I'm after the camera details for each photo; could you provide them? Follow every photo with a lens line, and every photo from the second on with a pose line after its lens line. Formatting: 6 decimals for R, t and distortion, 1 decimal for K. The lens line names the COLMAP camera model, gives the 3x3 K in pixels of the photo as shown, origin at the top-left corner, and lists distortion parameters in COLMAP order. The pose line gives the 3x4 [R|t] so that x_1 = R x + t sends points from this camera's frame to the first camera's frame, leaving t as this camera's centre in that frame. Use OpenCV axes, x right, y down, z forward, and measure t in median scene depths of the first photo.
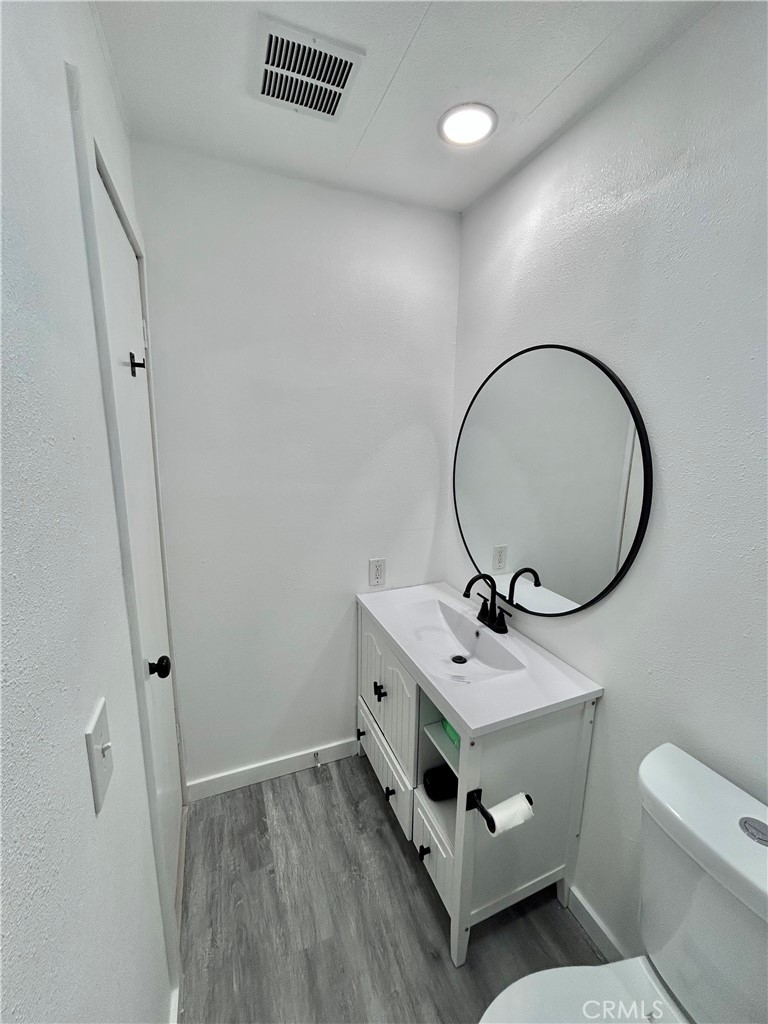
lens RADIAL K [[417.4, 0, 383.8], [0, 417.4, 510.6], [0, 0, 1]] dist [-0.005386, 0.001136]
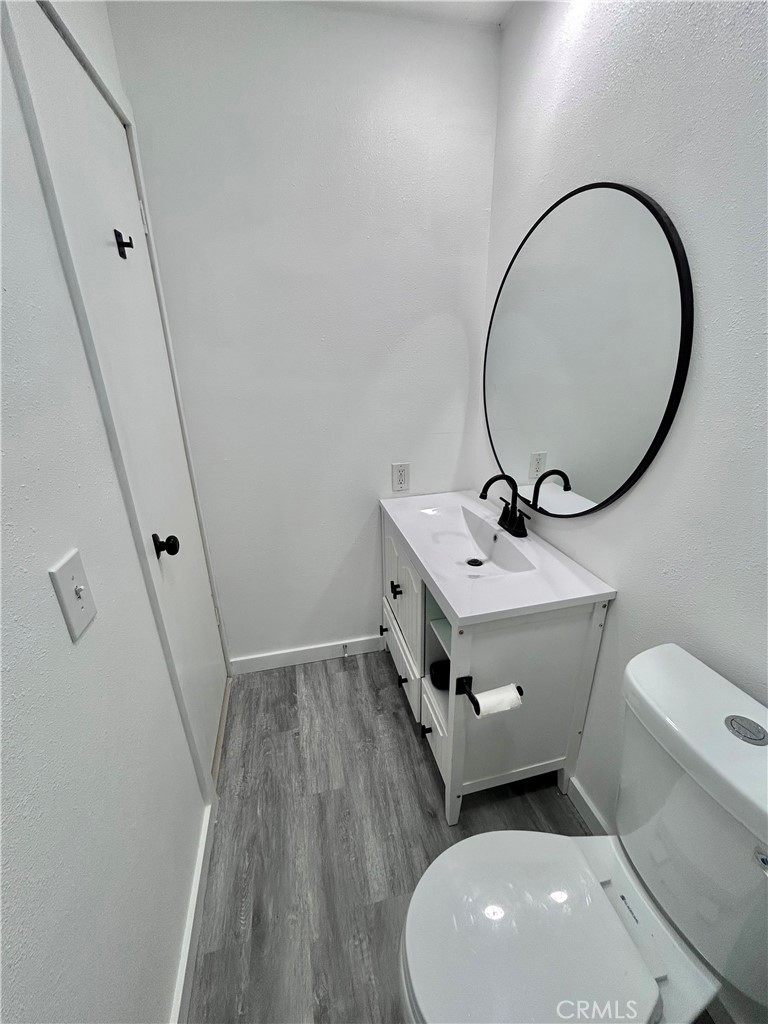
lens RADIAL K [[417.4, 0, 384.5], [0, 417.4, 514.5], [0, 0, 1]] dist [-0.005386, 0.001136]
pose [[0.986386, 0.024824, -0.162563, 0.147472], [0.004299, 0.984310, 0.176393, 0.083225], [0.164392, -0.174690, 0.970803, 0.040537]]
